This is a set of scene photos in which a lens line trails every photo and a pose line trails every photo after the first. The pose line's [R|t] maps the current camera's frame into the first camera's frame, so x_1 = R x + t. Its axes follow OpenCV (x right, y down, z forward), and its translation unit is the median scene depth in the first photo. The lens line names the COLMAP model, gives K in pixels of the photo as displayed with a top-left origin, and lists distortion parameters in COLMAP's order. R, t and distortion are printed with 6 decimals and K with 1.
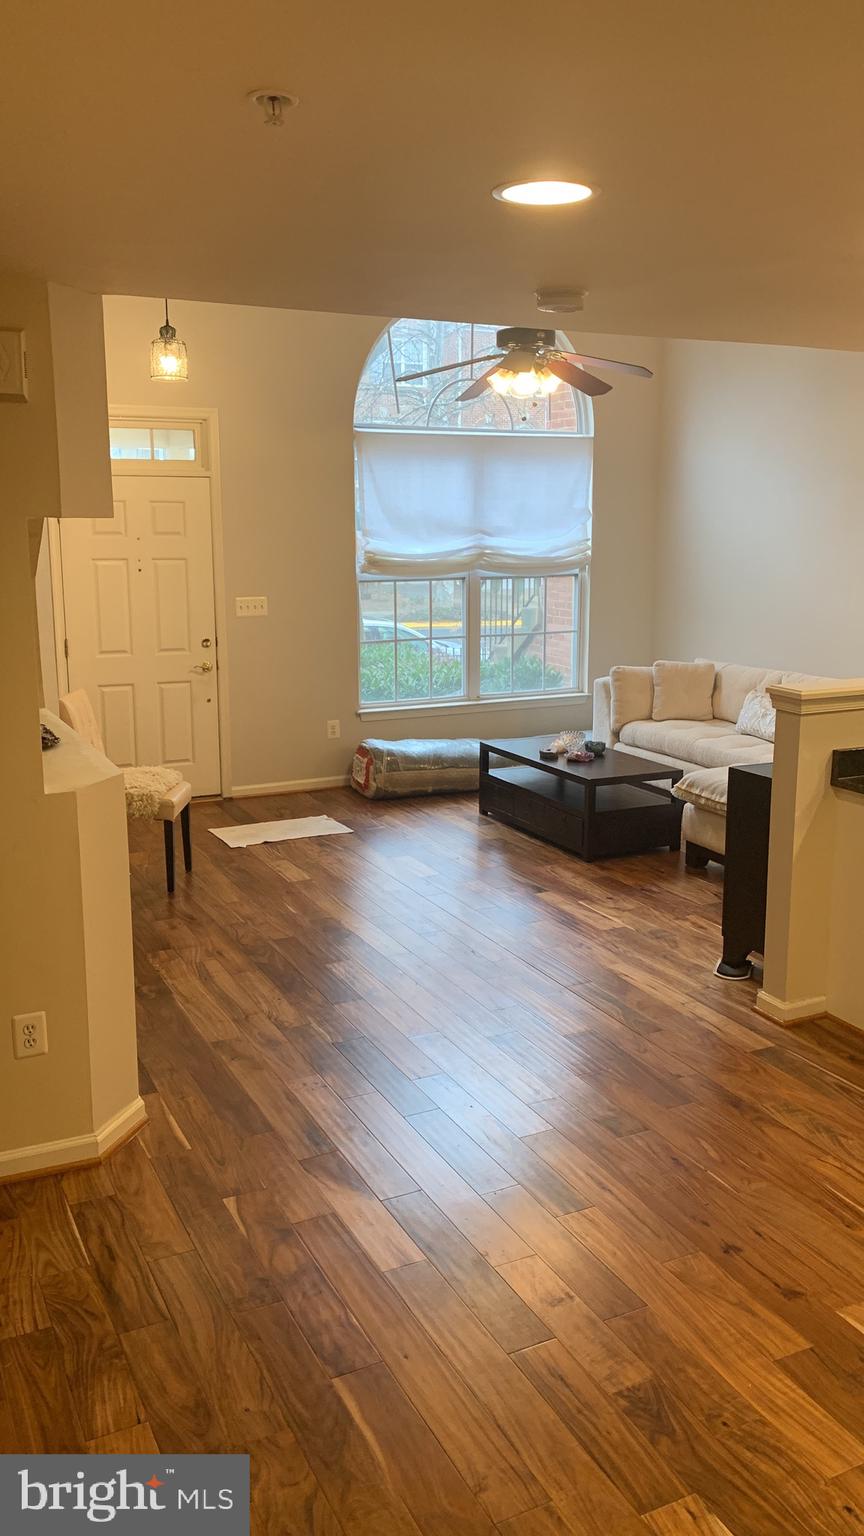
lens RADIAL K [[1255.1, 0, 434.1], [0, 1255.1, 745.9], [0, 0, 1]] dist [0.178229, -0.419888]
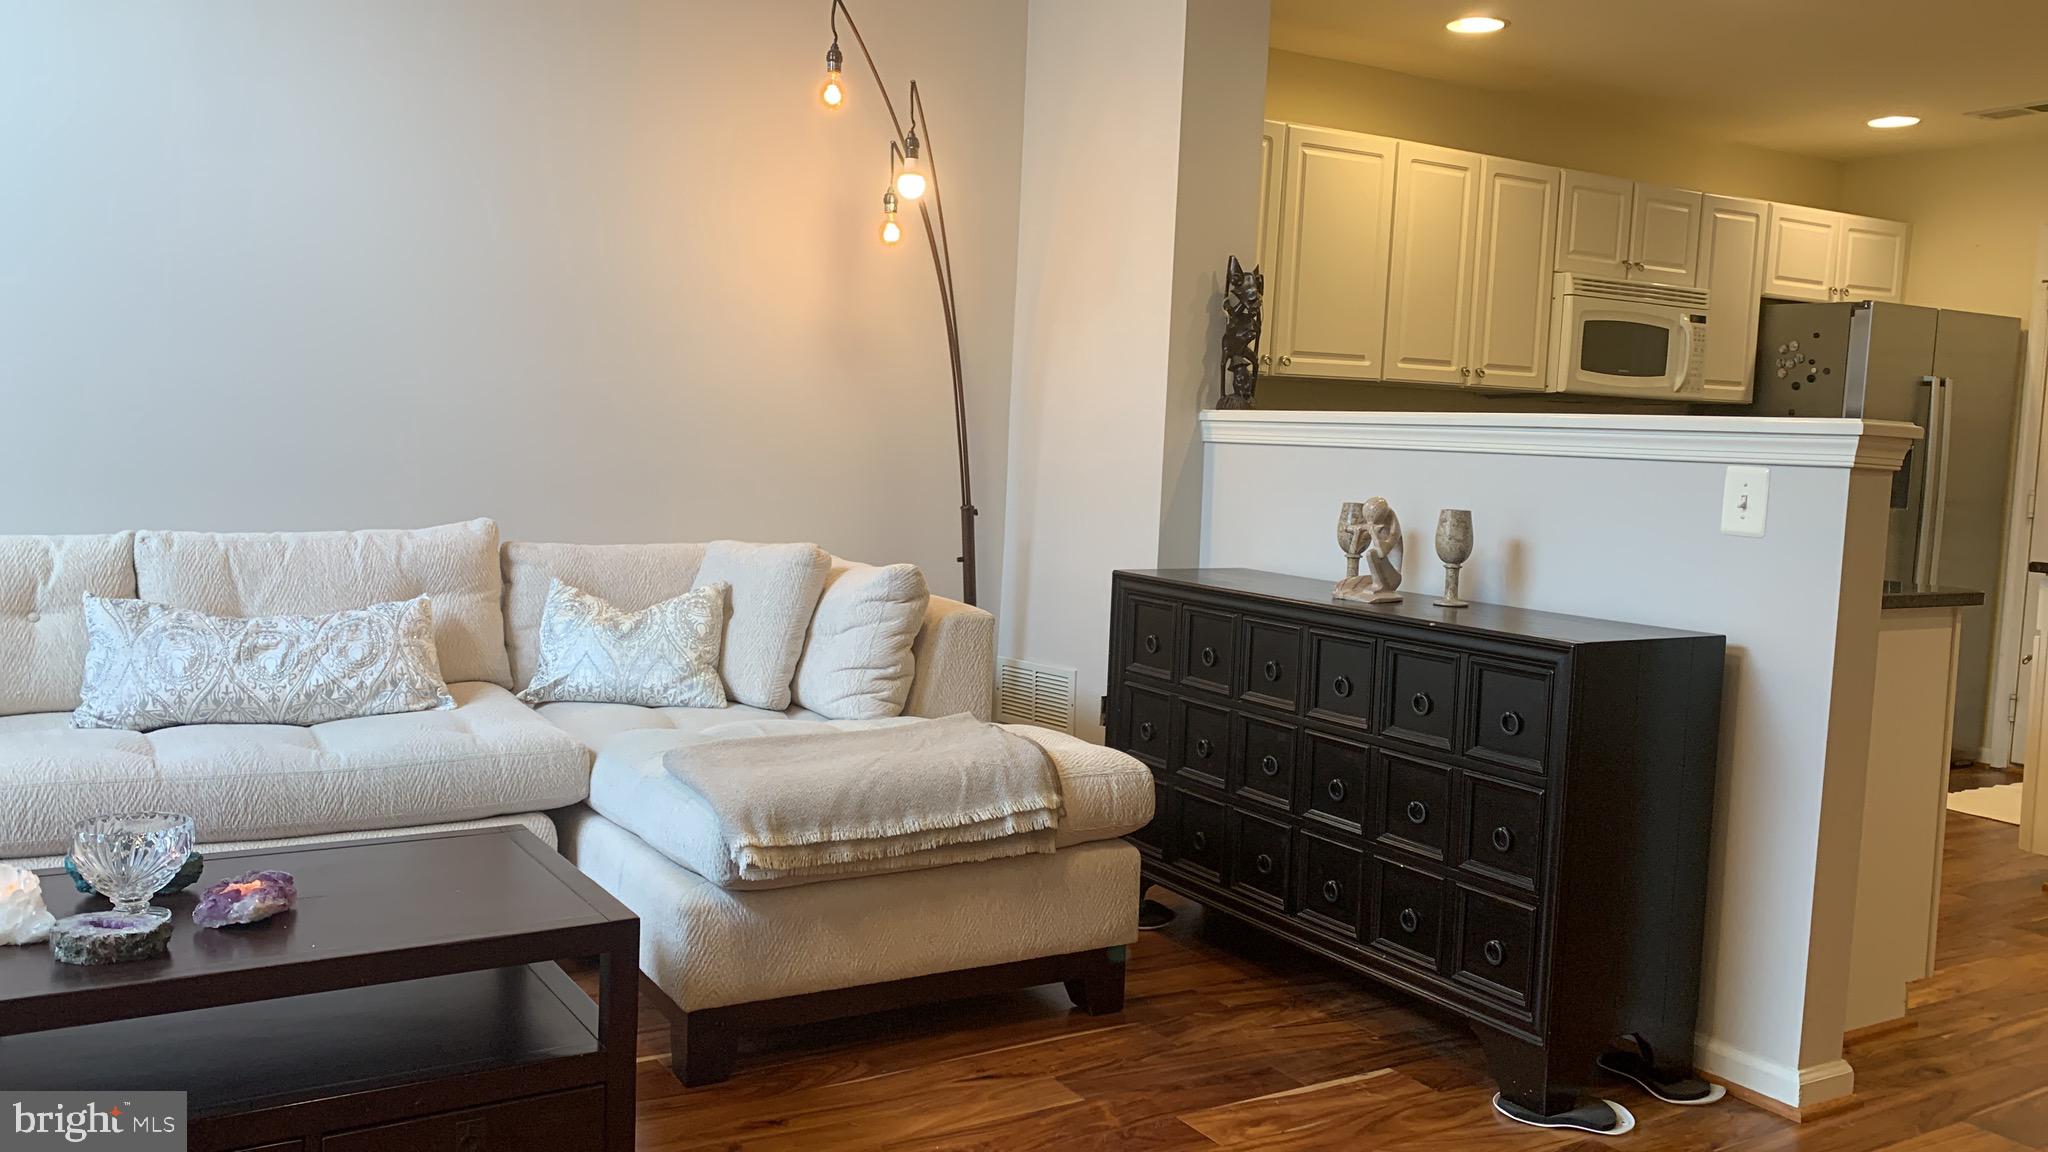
lens RADIAL K [[1647.2, 0, 988.3], [0, 1647.2, 572.0], [0, 0, 1]] dist [0.067655, -0.089854]
pose [[-0.088448, -0.088246, 0.992164, -0.189561], [0.150012, 0.983527, 0.100851, -0.058577], [-0.984720, 0.157756, -0.073753, 0.807975]]
